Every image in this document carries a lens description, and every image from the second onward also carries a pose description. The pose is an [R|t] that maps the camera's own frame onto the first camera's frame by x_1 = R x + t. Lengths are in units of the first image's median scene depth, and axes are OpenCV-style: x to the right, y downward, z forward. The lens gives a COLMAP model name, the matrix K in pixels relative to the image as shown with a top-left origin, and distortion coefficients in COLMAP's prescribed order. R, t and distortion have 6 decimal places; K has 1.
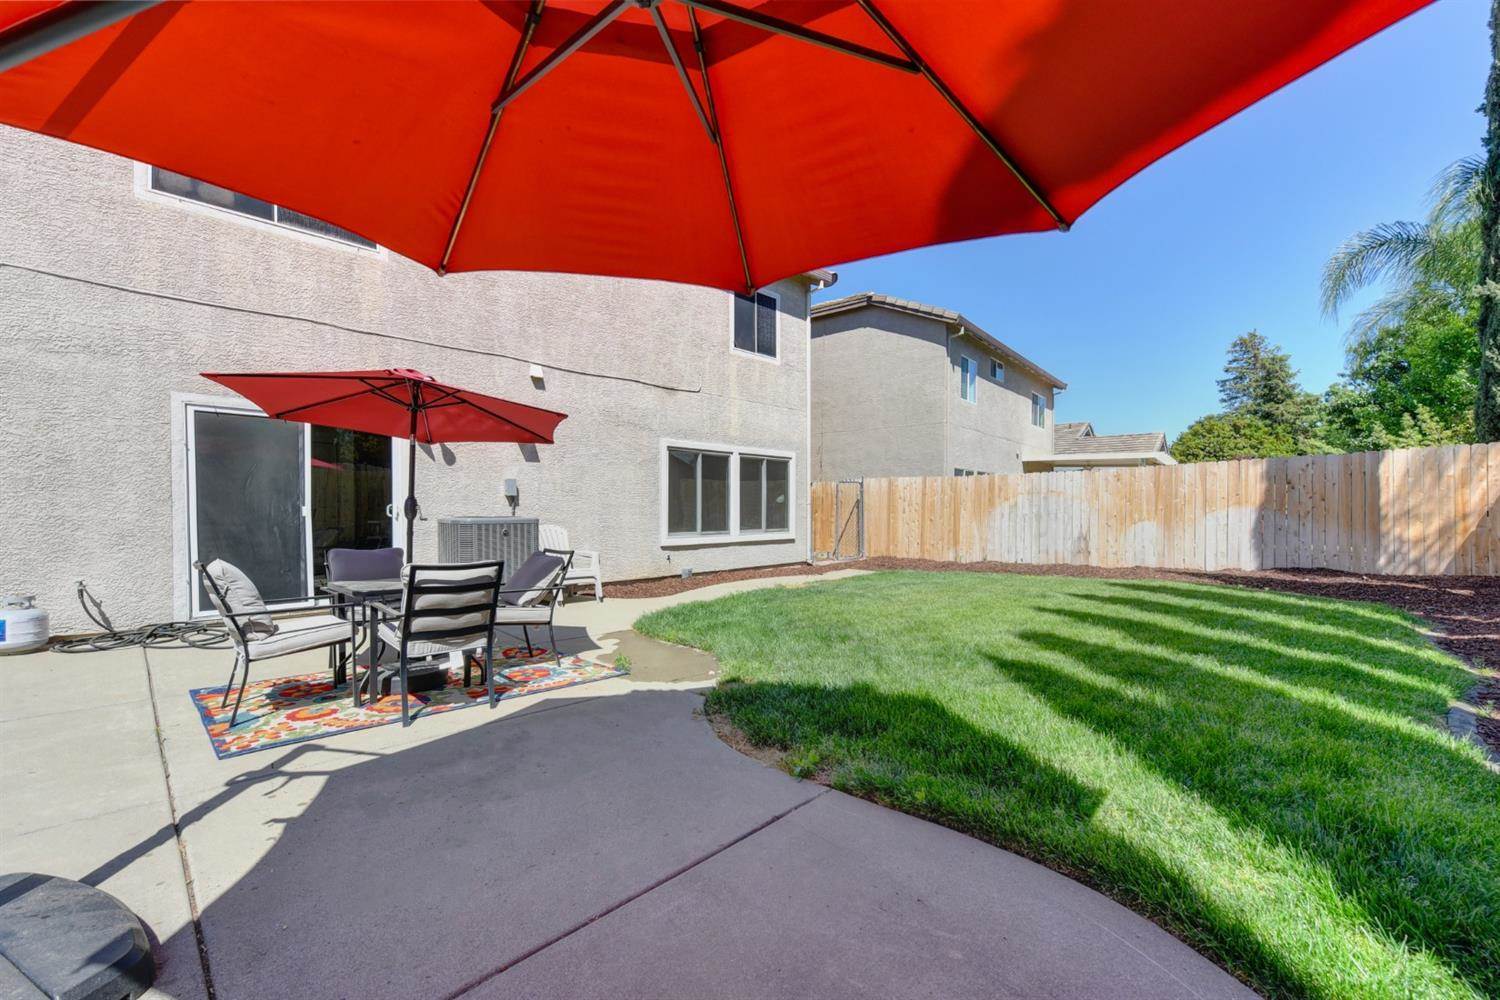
lens RADIAL K [[603.5, 0, 754.1], [0, 603.5, 507.0], [0, 0, 1]] dist [0.006113, -0.000350]
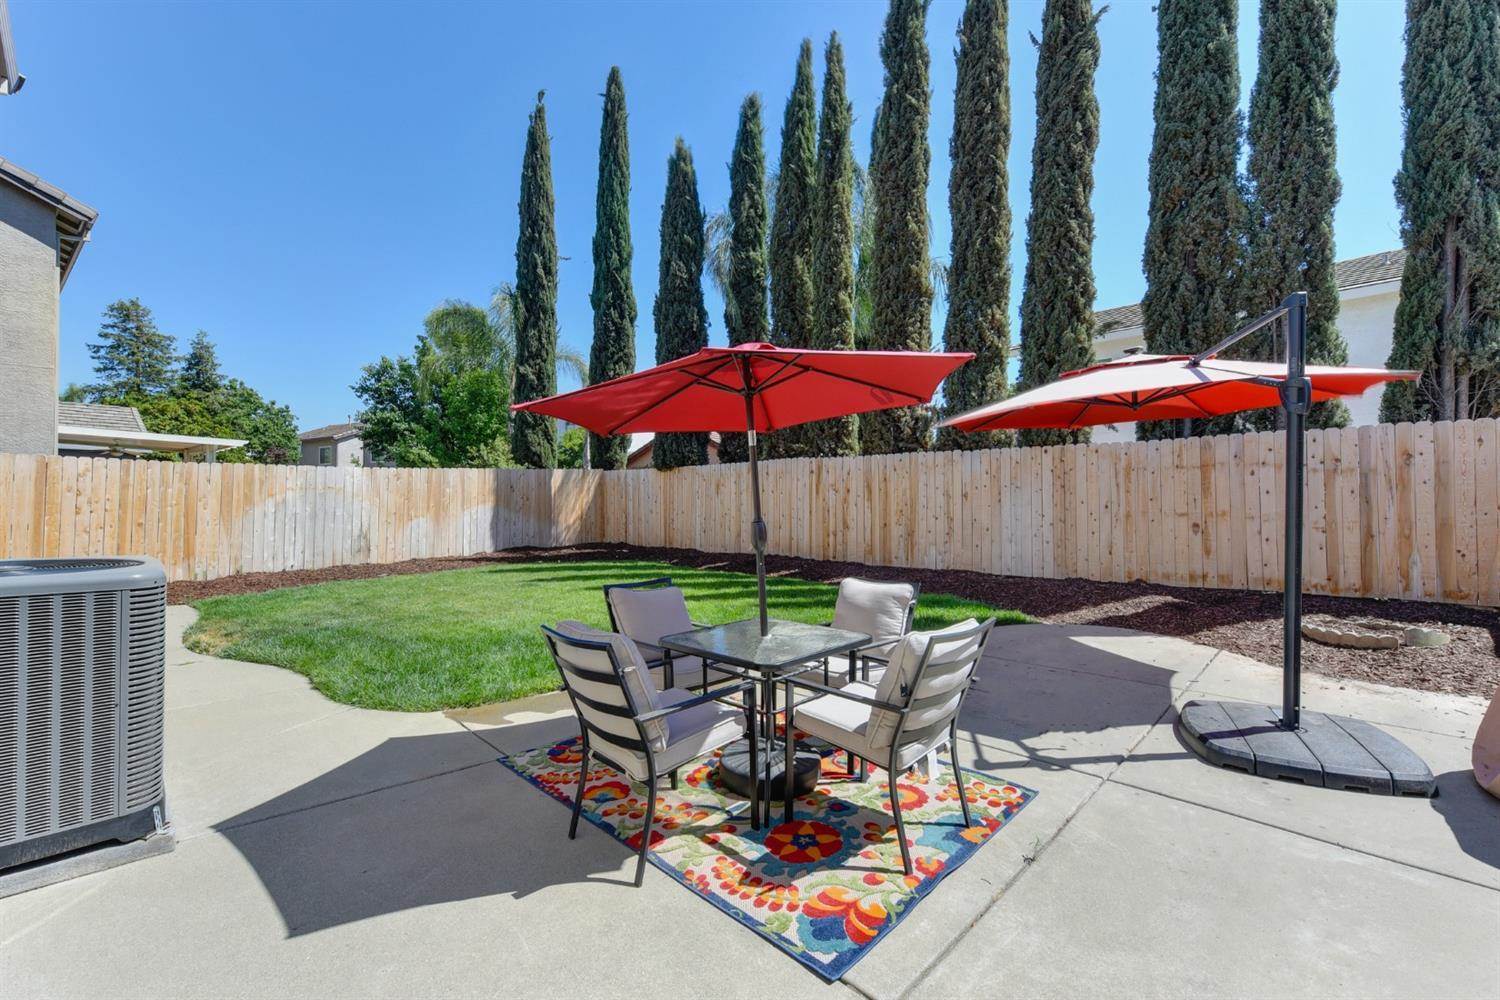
lens RADIAL K [[617.7, 0, 754.3], [0, 617.7, 516.9], [0, 0, 1]] dist [0.011170, 0.000044]
pose [[0.017322, -0.029365, 0.999419, -0.527502], [-0.007079, 0.999540, 0.029491, -0.016877], [-0.999825, -0.007586, 0.017106, 0.404986]]
